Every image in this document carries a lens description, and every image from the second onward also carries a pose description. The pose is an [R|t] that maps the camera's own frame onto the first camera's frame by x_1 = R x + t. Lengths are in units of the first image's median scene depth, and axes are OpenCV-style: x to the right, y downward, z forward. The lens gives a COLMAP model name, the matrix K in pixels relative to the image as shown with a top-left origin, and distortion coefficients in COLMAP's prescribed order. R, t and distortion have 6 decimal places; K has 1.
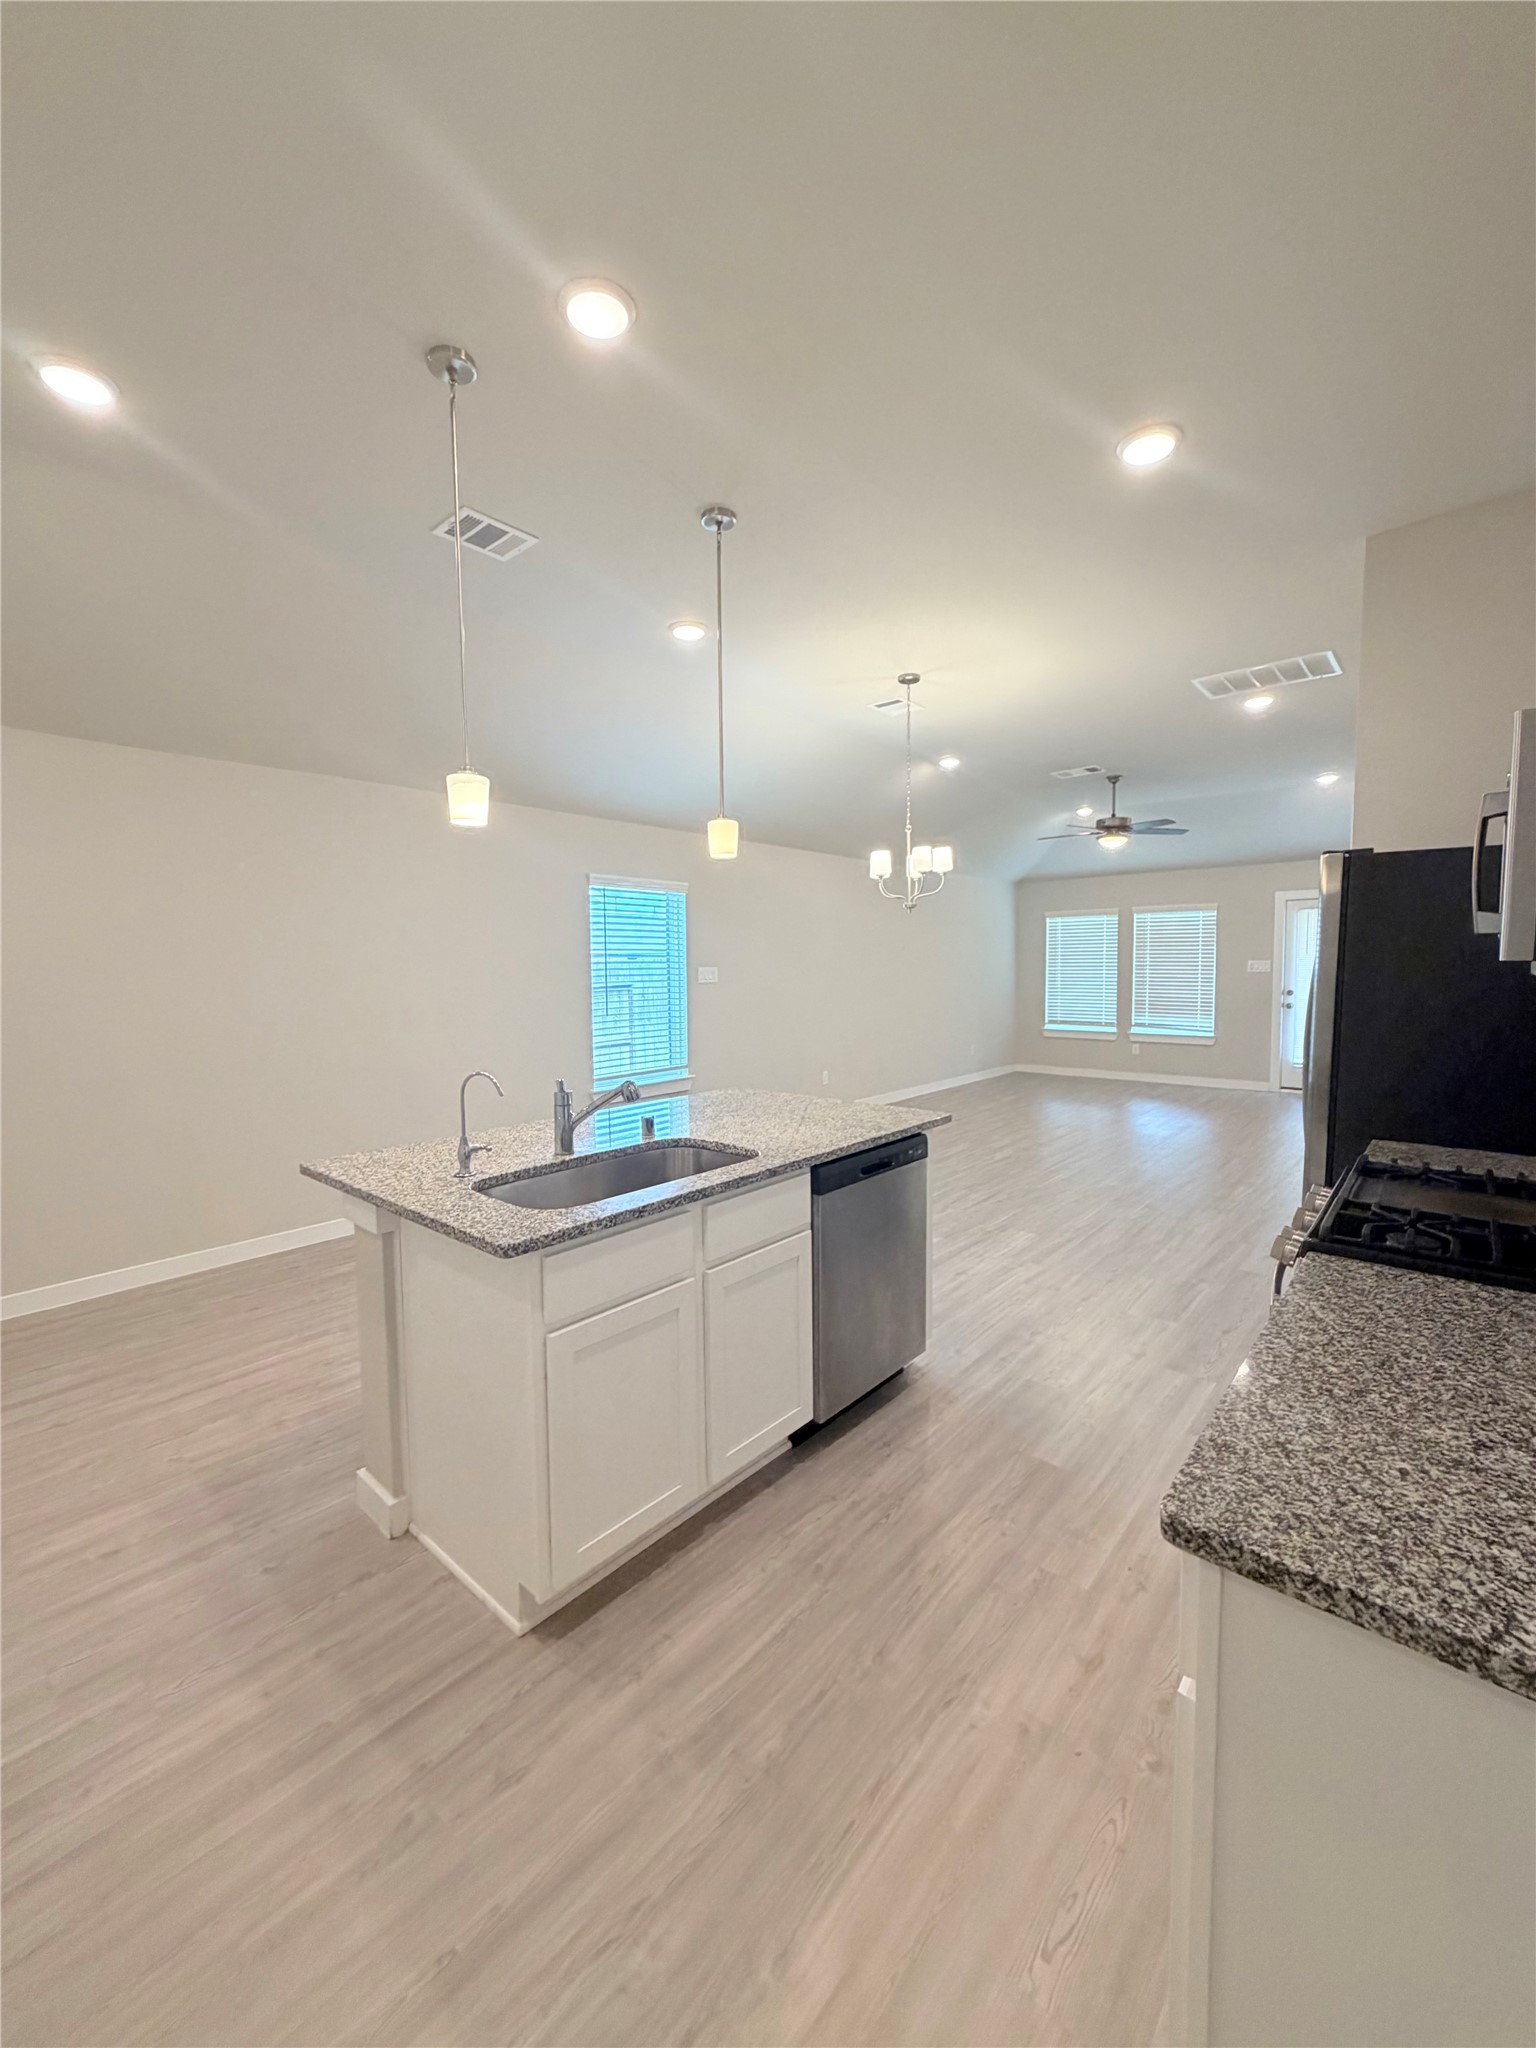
lens RADIAL K [[819.7, 0, 771.5], [0, 819.7, 1023.2], [0, 0, 1]] dist [-0.001466, 0.000608]
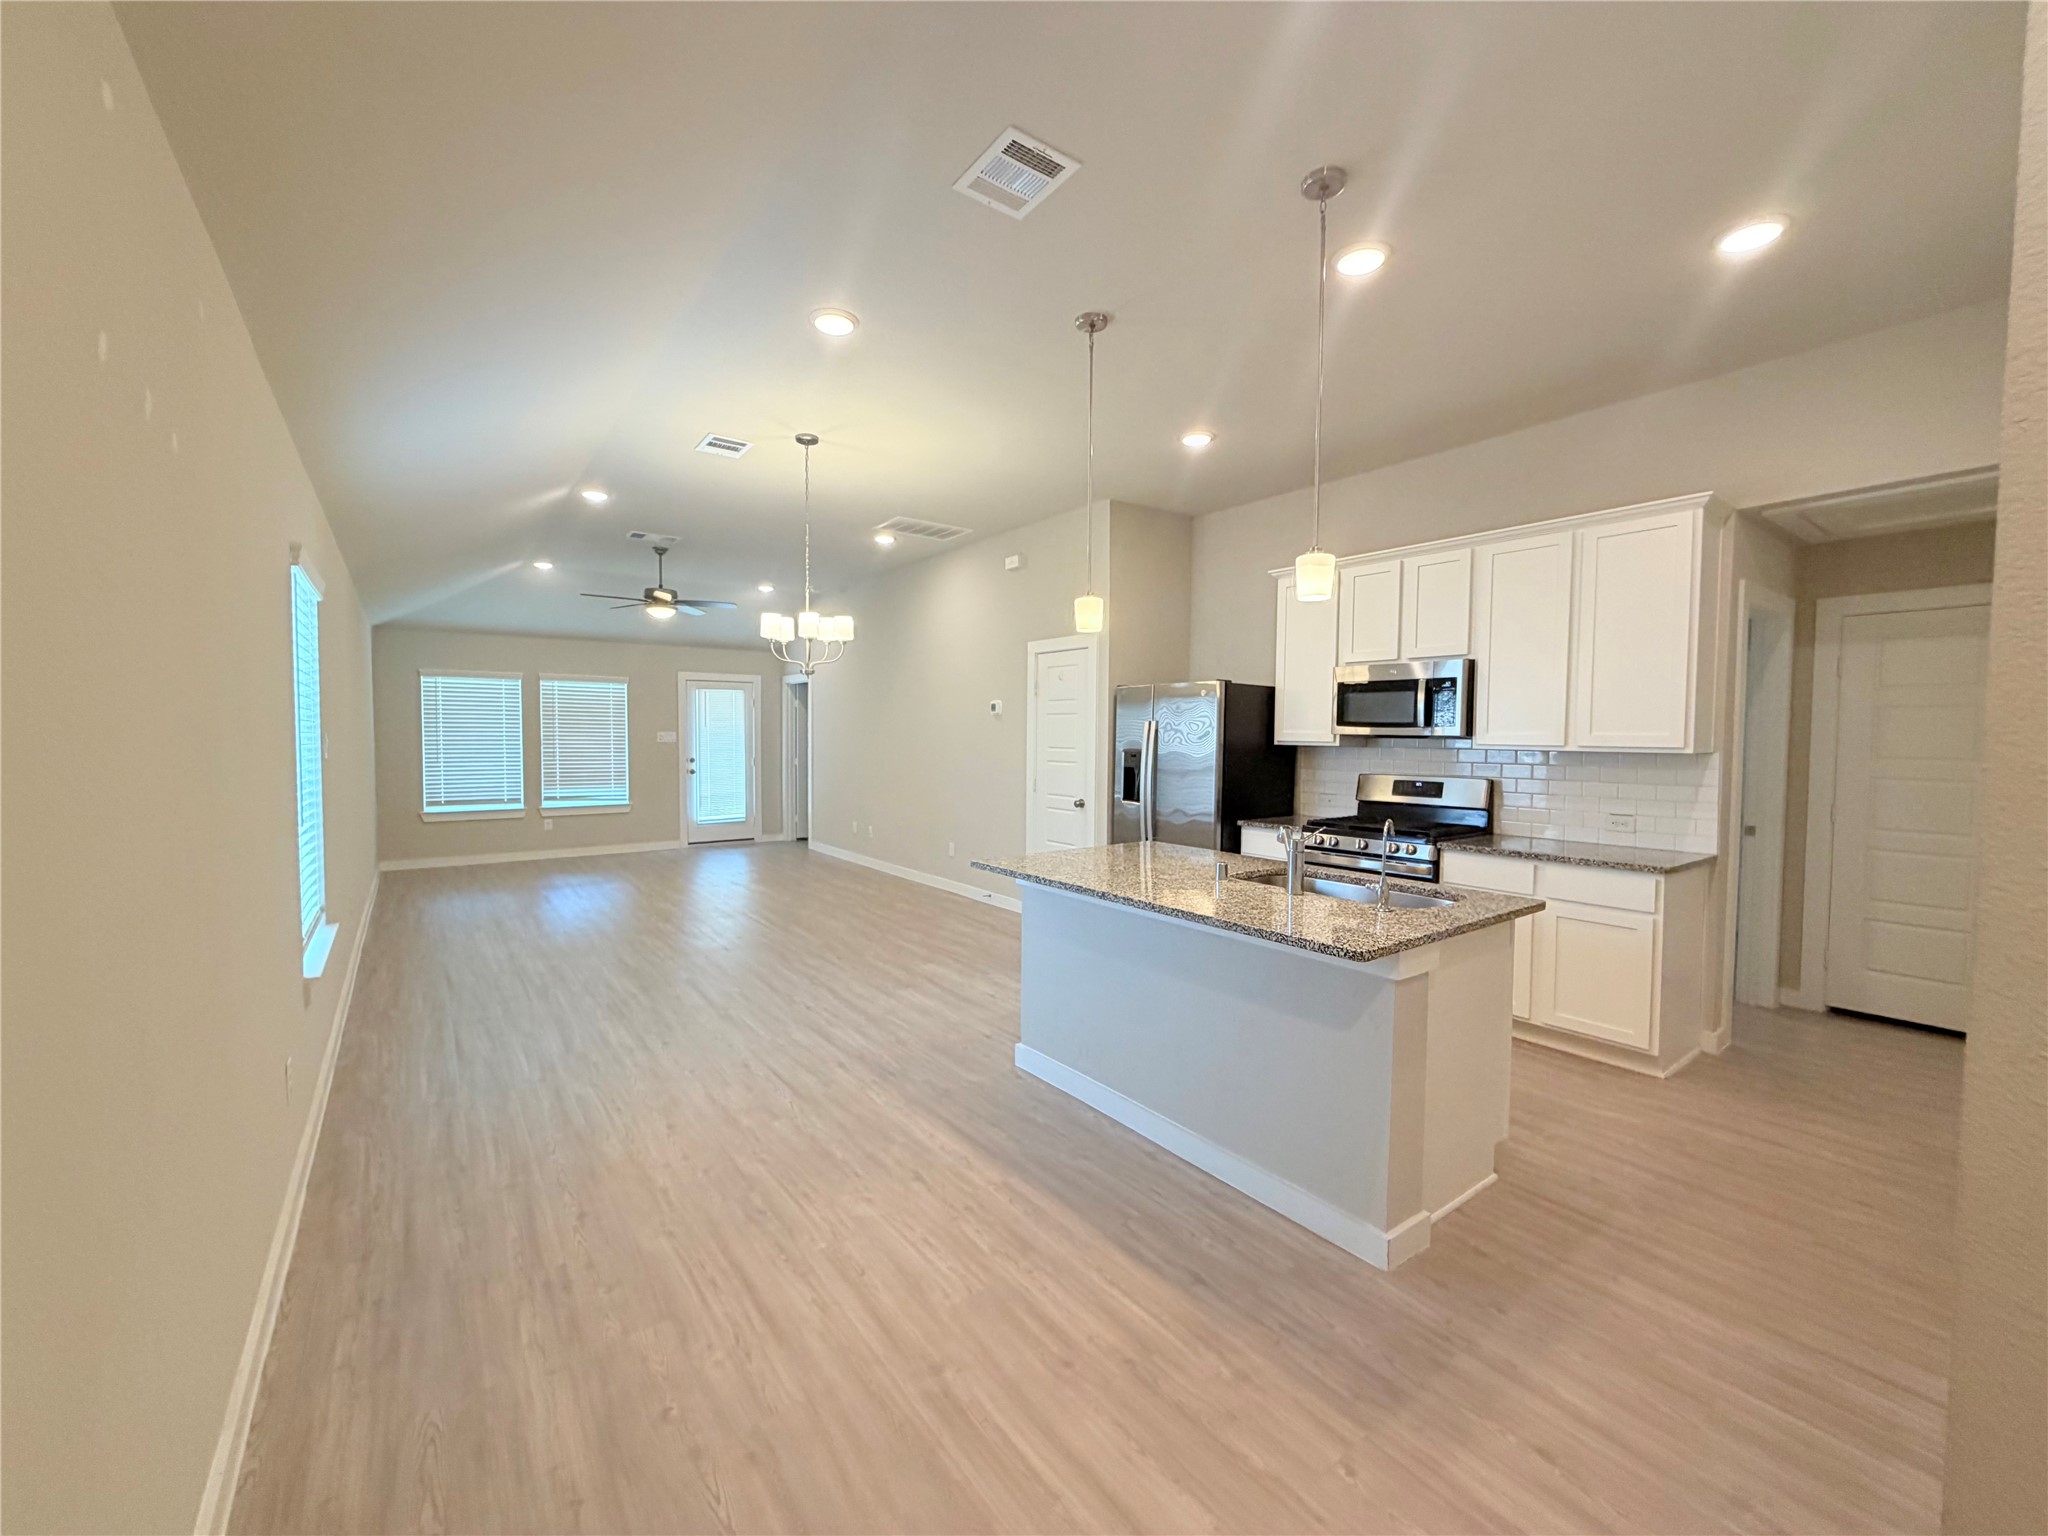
lens RADIAL K [[819.7, 0, 1019.1], [0, 819.7, 767.0], [0, 0, 1]] dist [-0.001466, 0.000608]
pose [[0.217637, -0.028492, 0.975614, -0.738701], [0.062113, 0.997952, 0.015288, -0.031668], [-0.974051, 0.057271, 0.218961, 0.563779]]
